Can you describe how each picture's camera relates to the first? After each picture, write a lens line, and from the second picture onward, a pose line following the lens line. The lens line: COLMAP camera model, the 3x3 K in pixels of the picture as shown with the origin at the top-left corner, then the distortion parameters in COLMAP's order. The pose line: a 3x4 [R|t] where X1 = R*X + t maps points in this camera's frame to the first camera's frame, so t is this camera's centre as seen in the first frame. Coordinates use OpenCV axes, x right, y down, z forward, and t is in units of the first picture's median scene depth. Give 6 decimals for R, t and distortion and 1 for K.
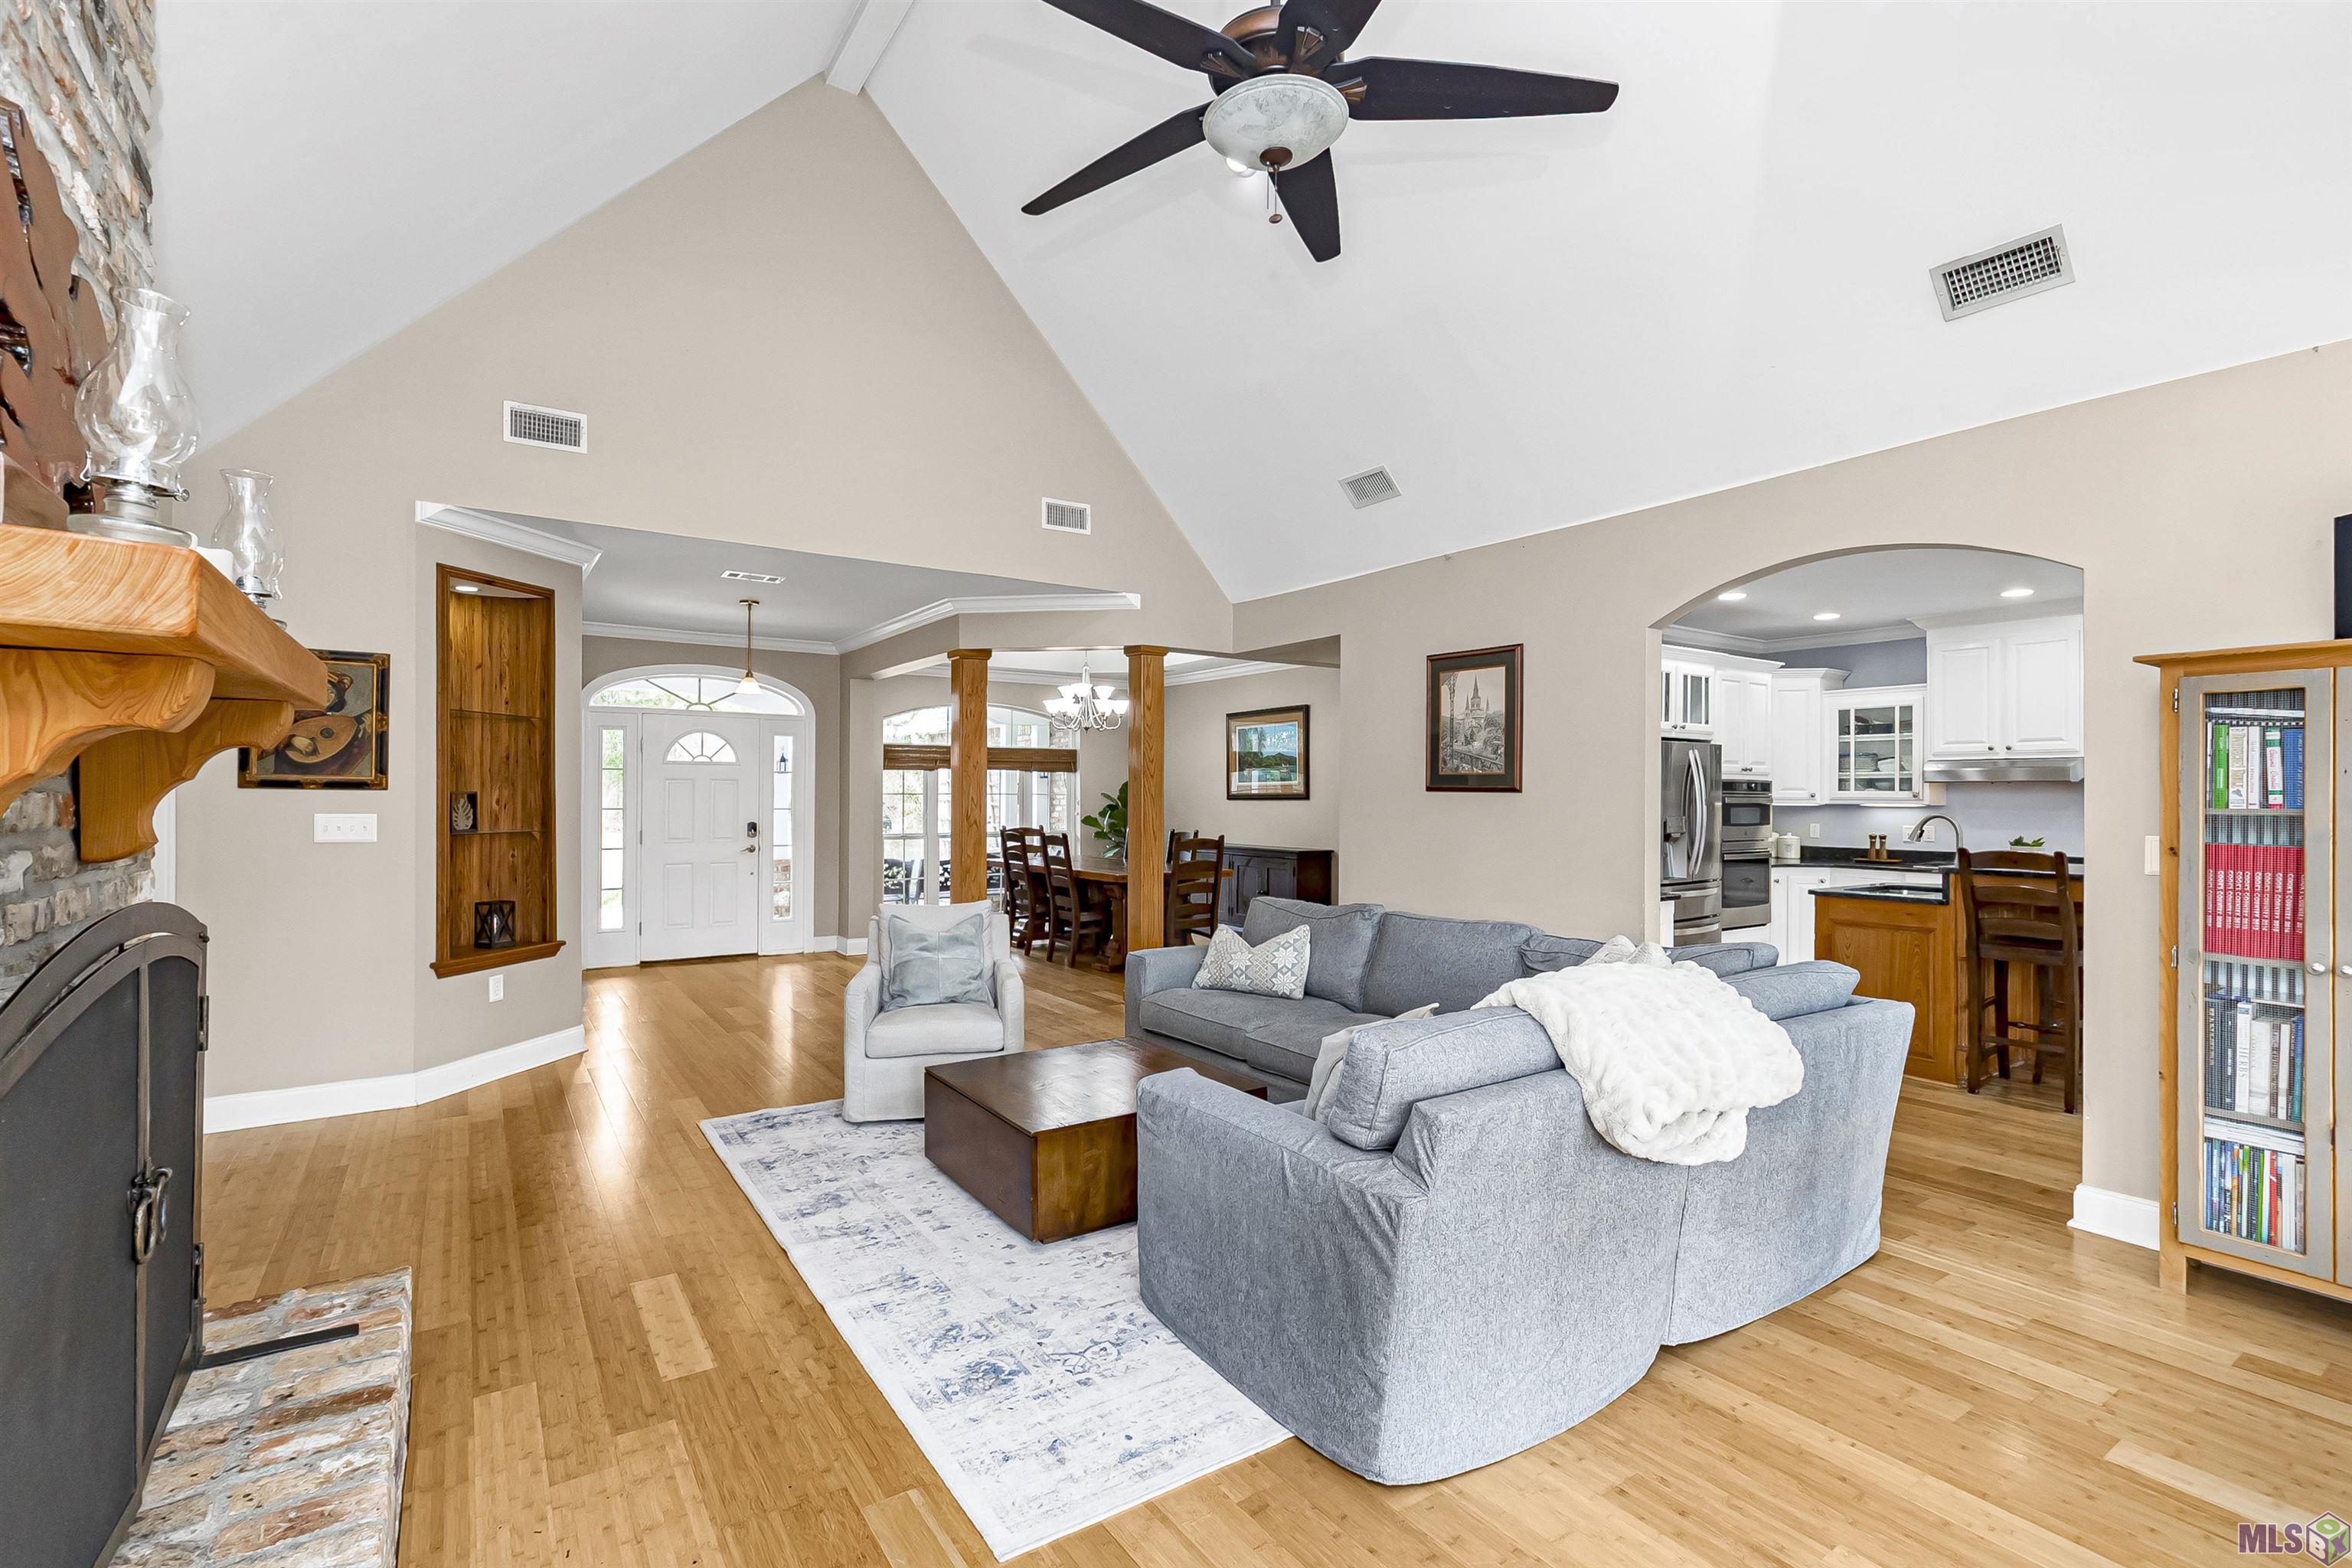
lens RADIAL K [[1069.5, 0, 1192.6], [0, 1069.5, 785.3], [0, 0, 1]] dist [0.000268, -0.000748]
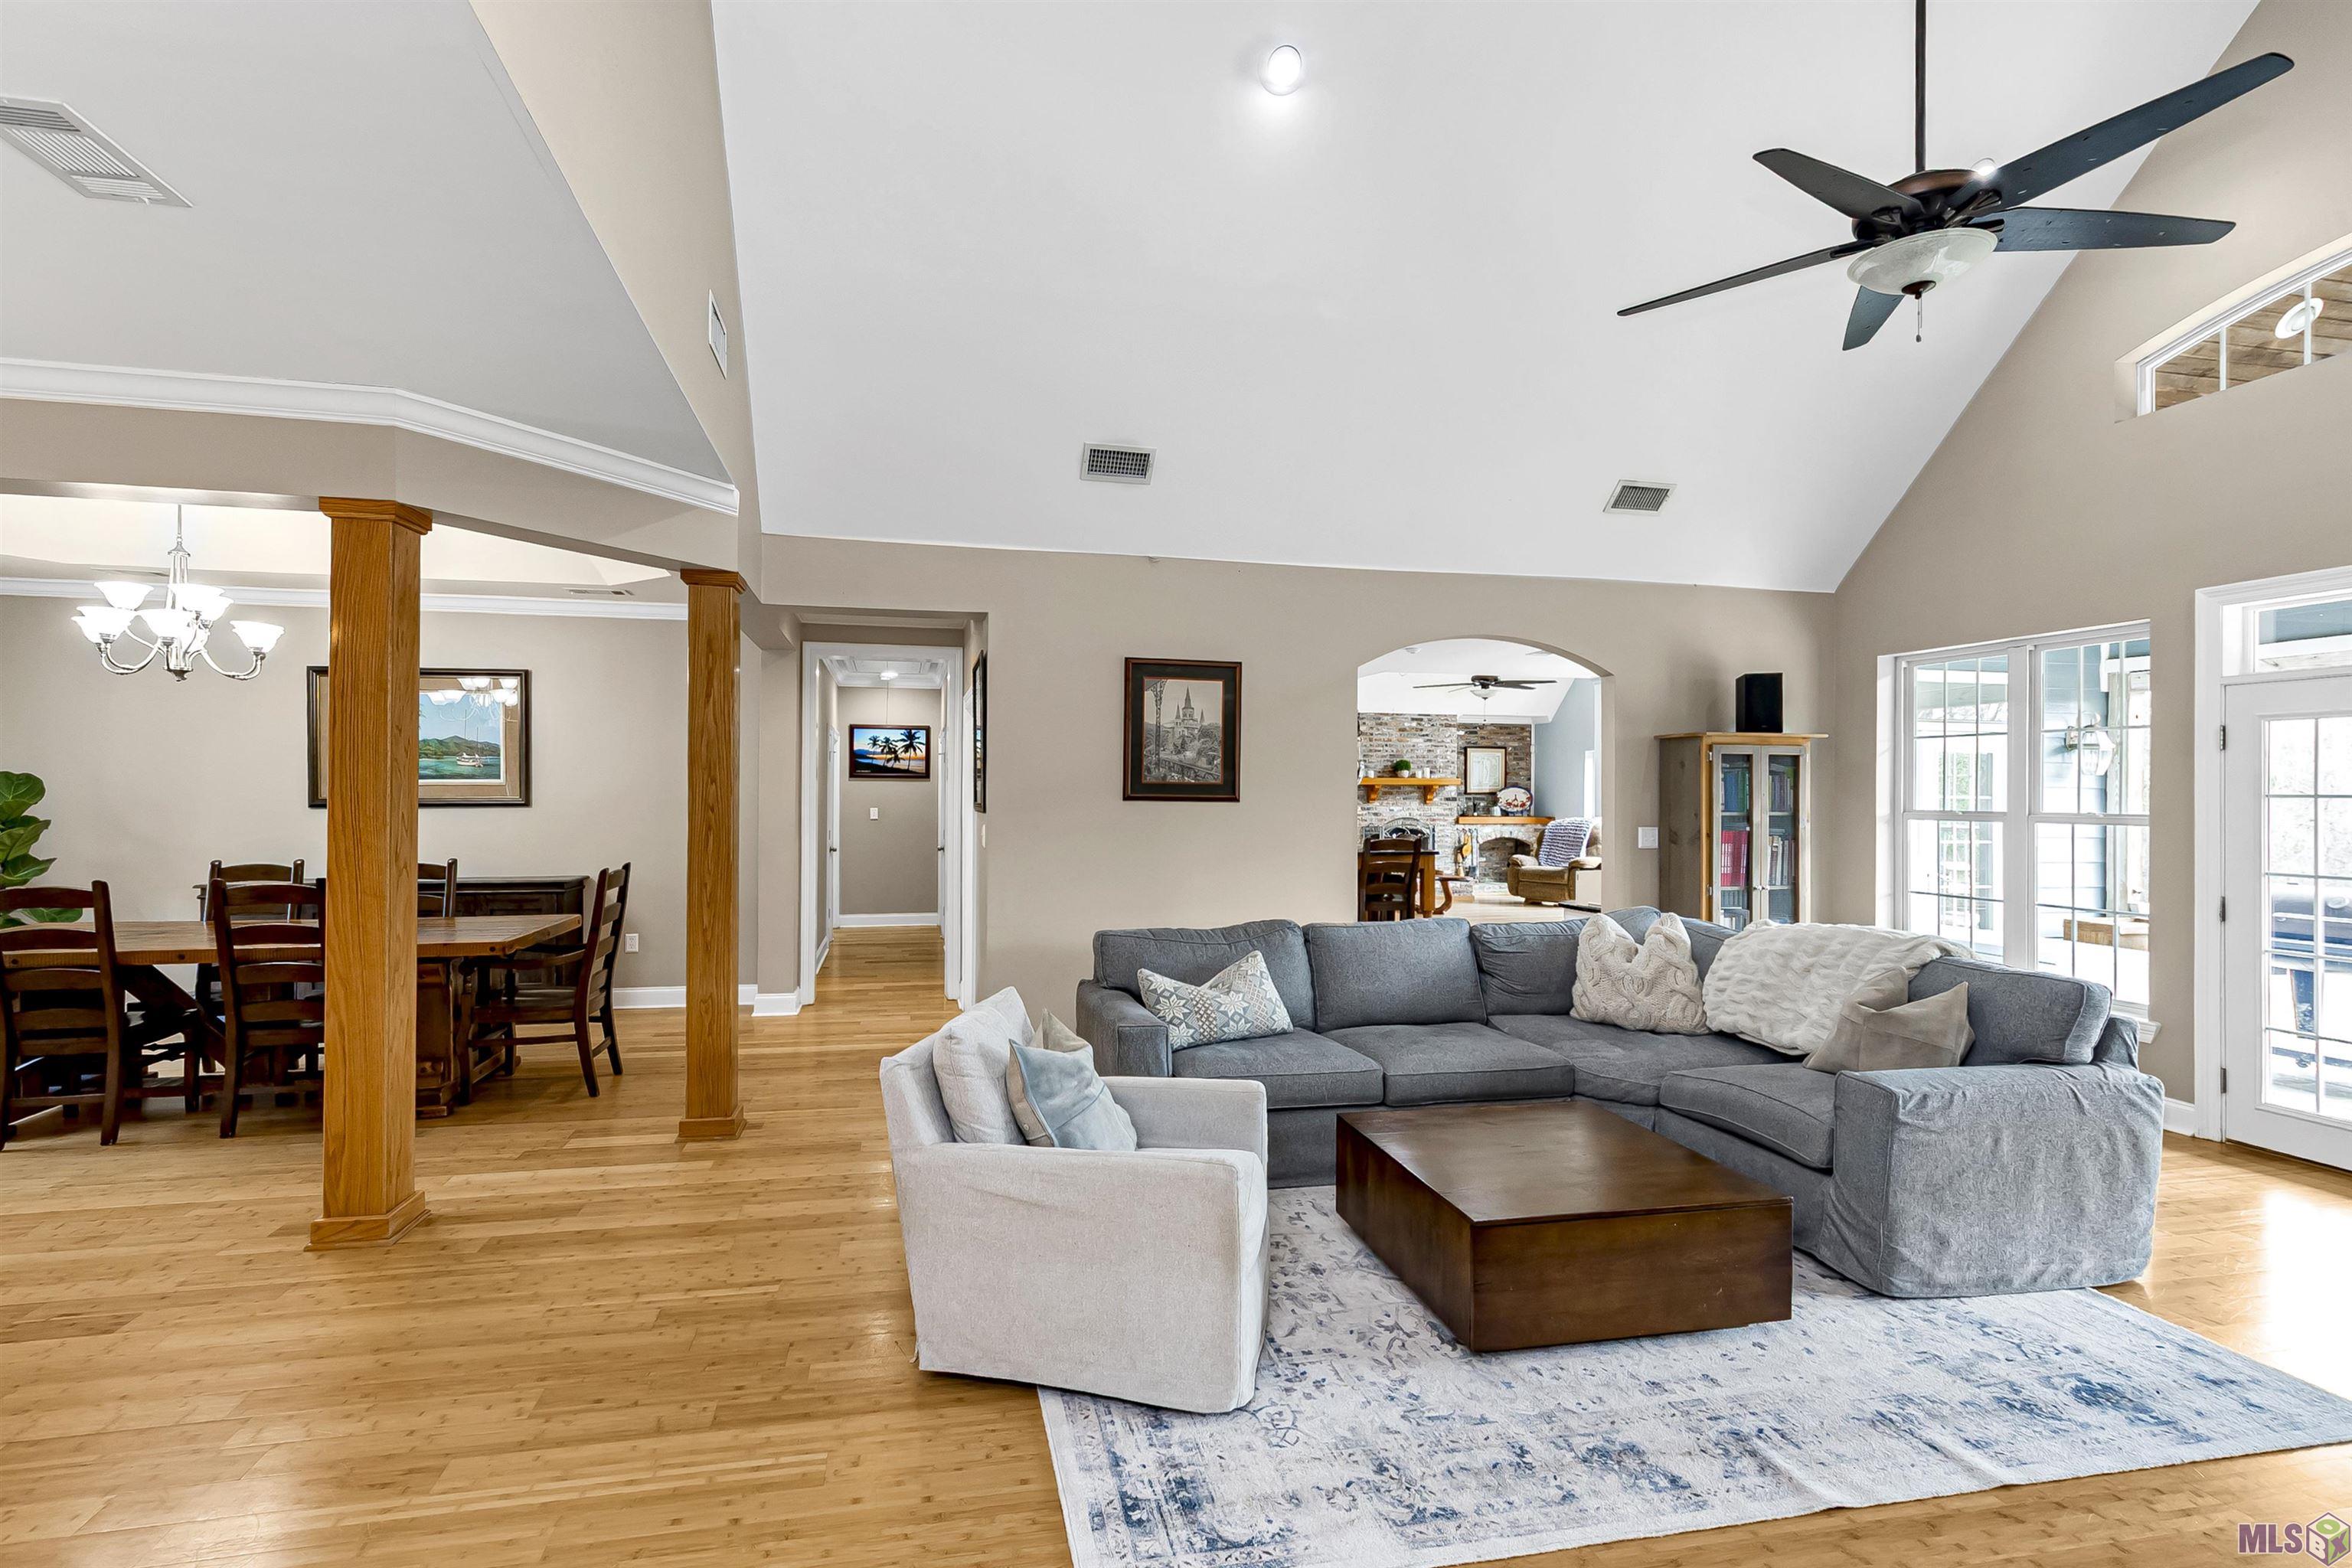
lens RADIAL K [[1069.5, 0, 1073.8], [0, 1069.5, 784.5], [0, 0, 1]] dist [0.000268, -0.000748]
pose [[0.396348, 0.007778, 0.918067, -0.718240], [-0.009388, 0.999946, -0.004418, -0.004126], [-0.918052, -0.006868, 0.396400, 0.714118]]
